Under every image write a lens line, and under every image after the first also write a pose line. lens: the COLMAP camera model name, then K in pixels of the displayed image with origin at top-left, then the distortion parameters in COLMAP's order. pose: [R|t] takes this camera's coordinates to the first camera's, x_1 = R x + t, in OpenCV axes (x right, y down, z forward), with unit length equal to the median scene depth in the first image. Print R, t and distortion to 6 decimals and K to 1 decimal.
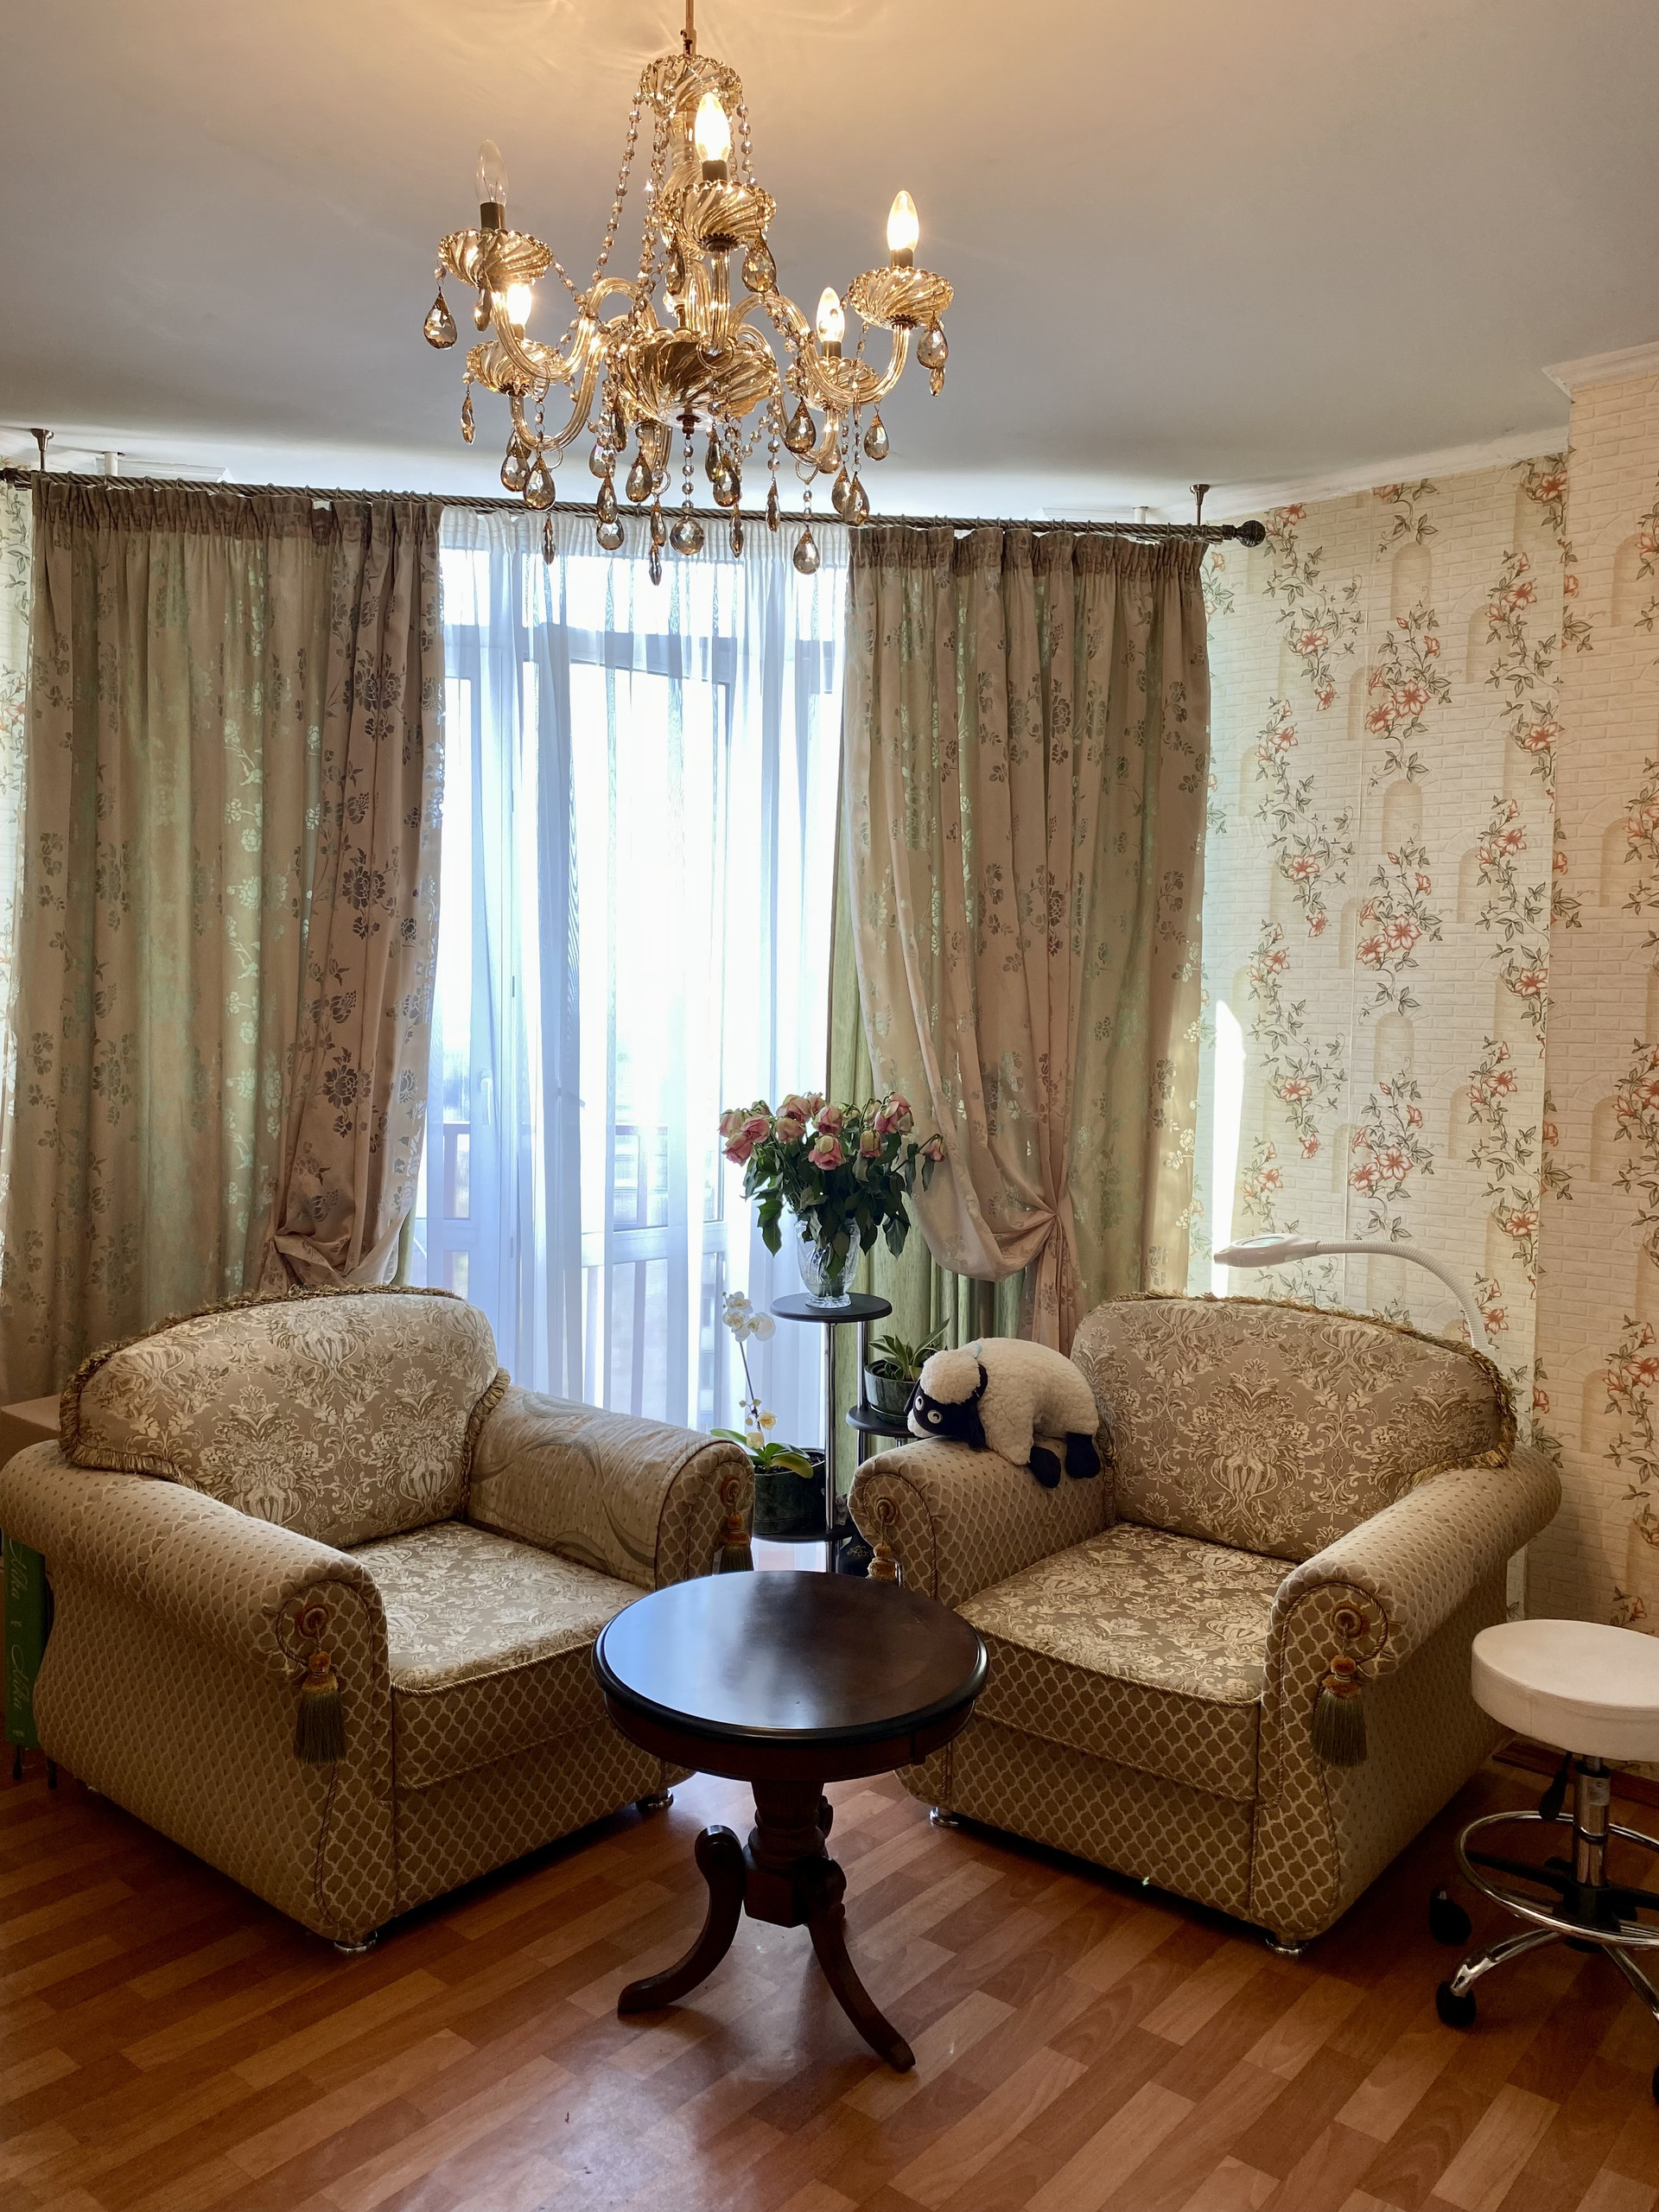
lens RADIAL K [[1700.1, 0, 830.7], [0, 1700.1, 1100.9], [0, 0, 1]] dist [-0.004712, 0.018202]
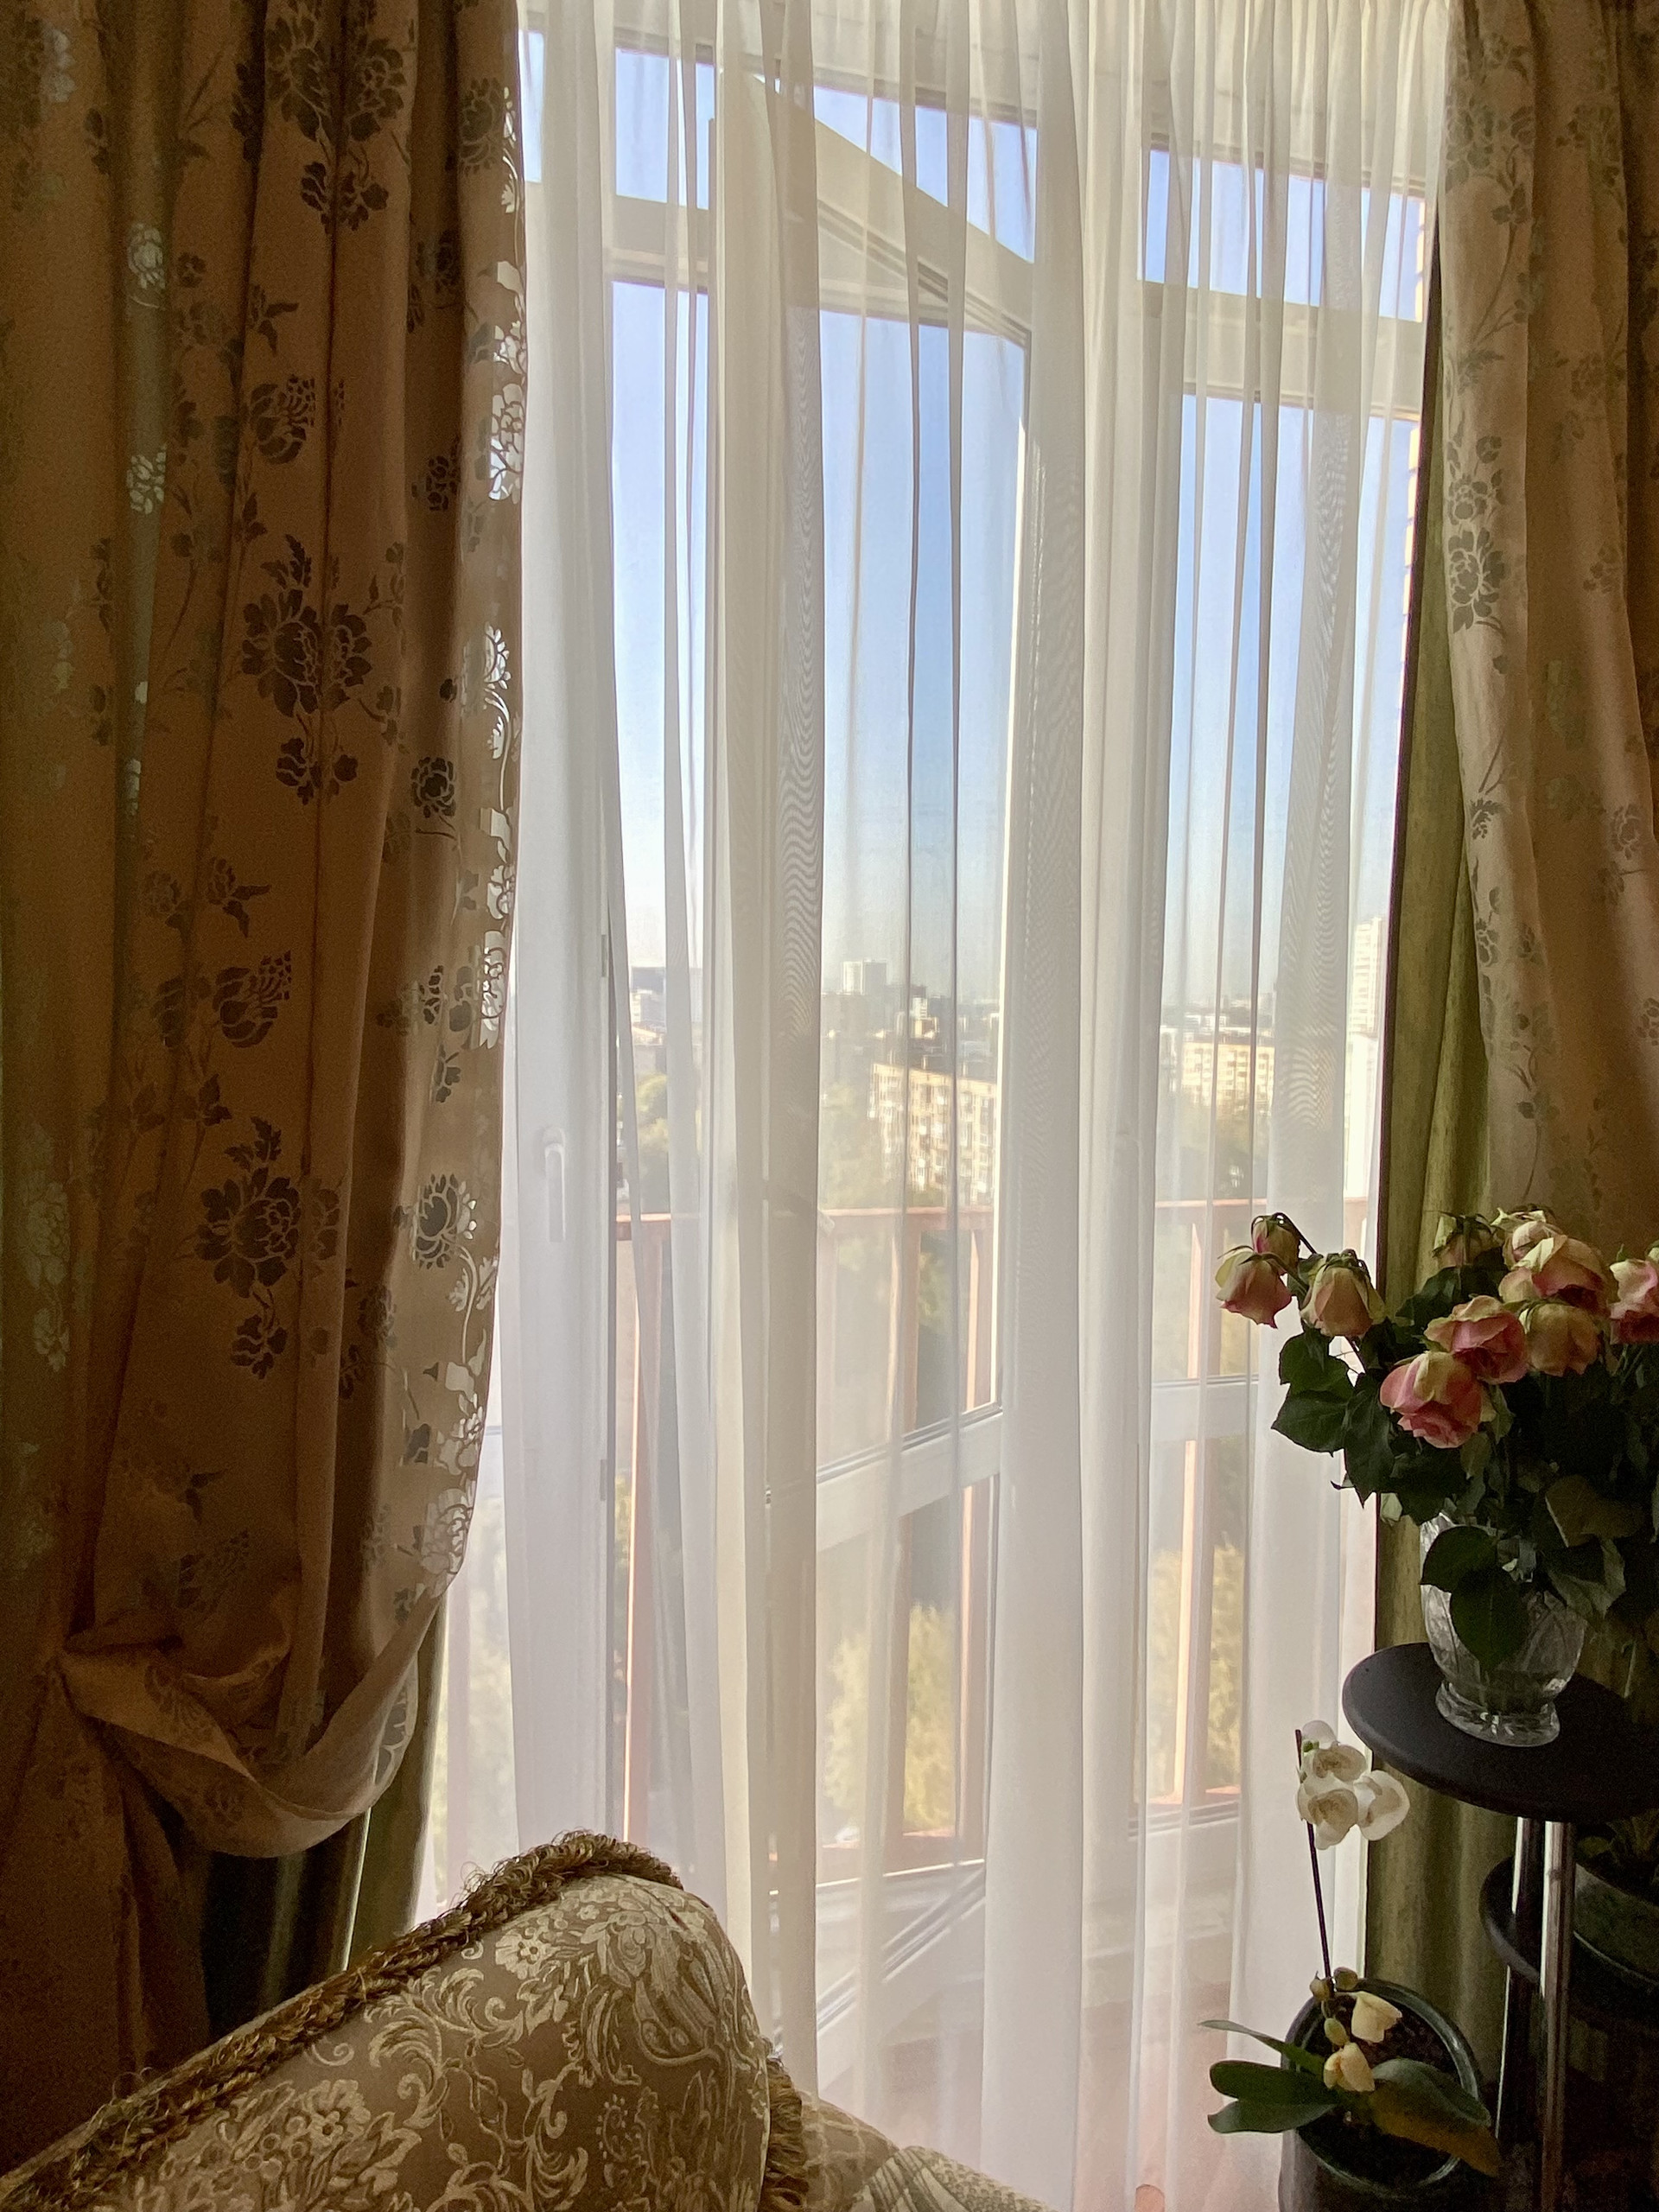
lens RADIAL K [[1318.0, 0, 821.0], [0, 1318.0, 1112.6], [0, 0, 1]] dist [-0.003788, -0.005829]
pose [[0.989526, -0.016281, 0.143433, -0.210389], [0.012225, 0.999501, 0.029112, -0.038434], [-0.143836, -0.027054, 0.989232, 0.715515]]
